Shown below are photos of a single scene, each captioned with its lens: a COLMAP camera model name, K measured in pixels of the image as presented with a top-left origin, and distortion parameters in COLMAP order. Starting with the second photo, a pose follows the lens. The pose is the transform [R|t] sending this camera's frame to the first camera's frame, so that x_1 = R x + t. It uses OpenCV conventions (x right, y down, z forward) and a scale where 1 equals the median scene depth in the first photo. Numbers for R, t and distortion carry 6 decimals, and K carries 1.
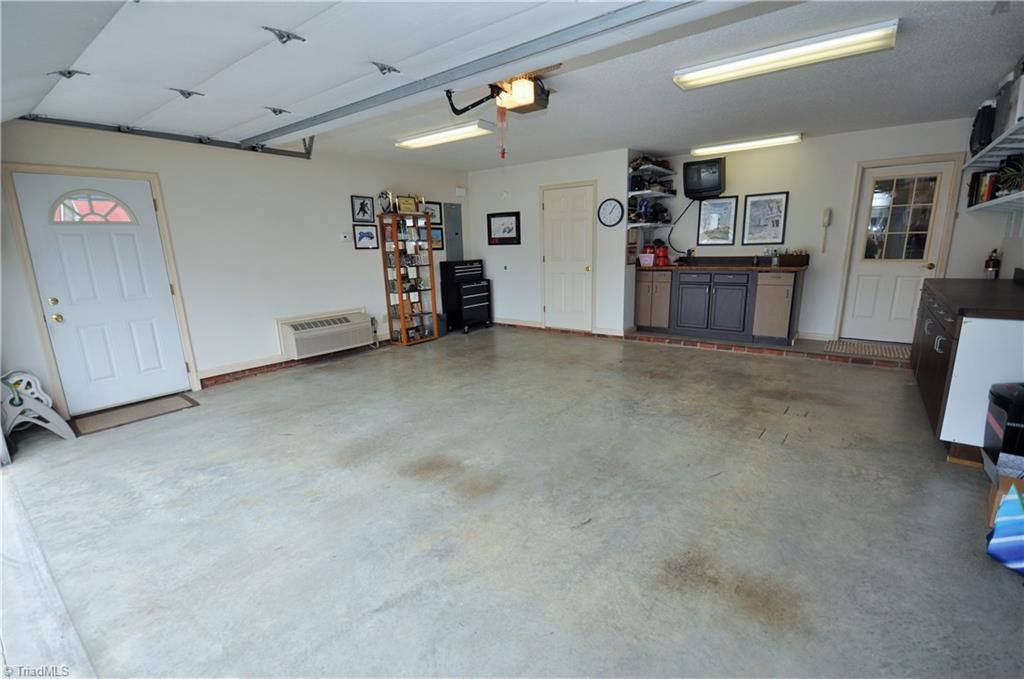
lens RADIAL K [[450.2, 0, 516.2], [0, 450.2, 350.5], [0, 0, 1]] dist [0.000239, -0.004497]
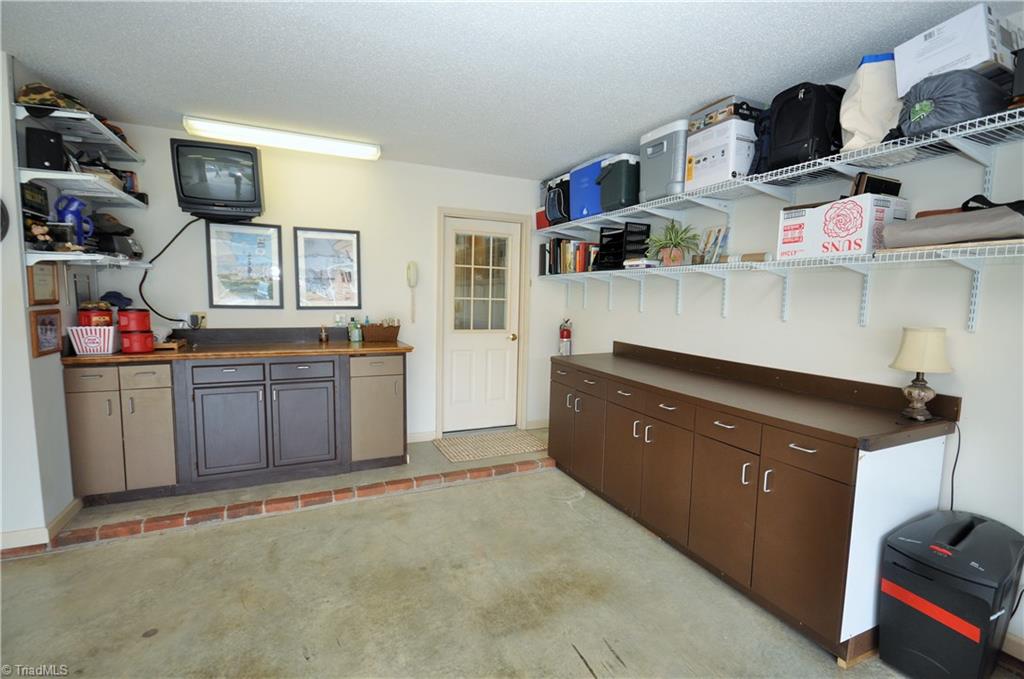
lens RADIAL K [[476.4, 0, 520.2], [0, 476.4, 347.9], [0, 0, 1]] dist [0.006274, -0.004500]
pose [[0.463503, -0.061304, 0.883972, 0.090225], [0.171107, 0.985020, -0.021407, -0.133736], [-0.869418, 0.161176, 0.467049, 0.511574]]
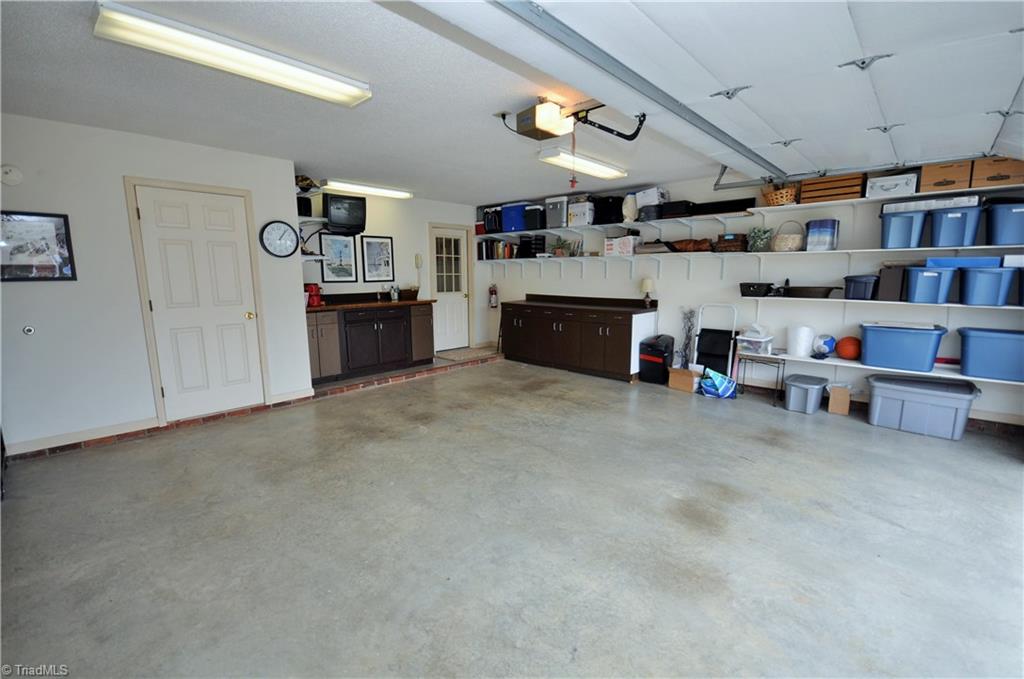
lens RADIAL K [[450.2, 0, 525.7], [0, 450.2, 344.9], [0, 0, 1]] dist [0.000239, -0.004497]
pose [[0.087590, -0.133920, 0.987114, -0.568253], [0.228763, 0.967143, 0.110912, -0.137388], [-0.969534, 0.216100, 0.115348, 0.607220]]
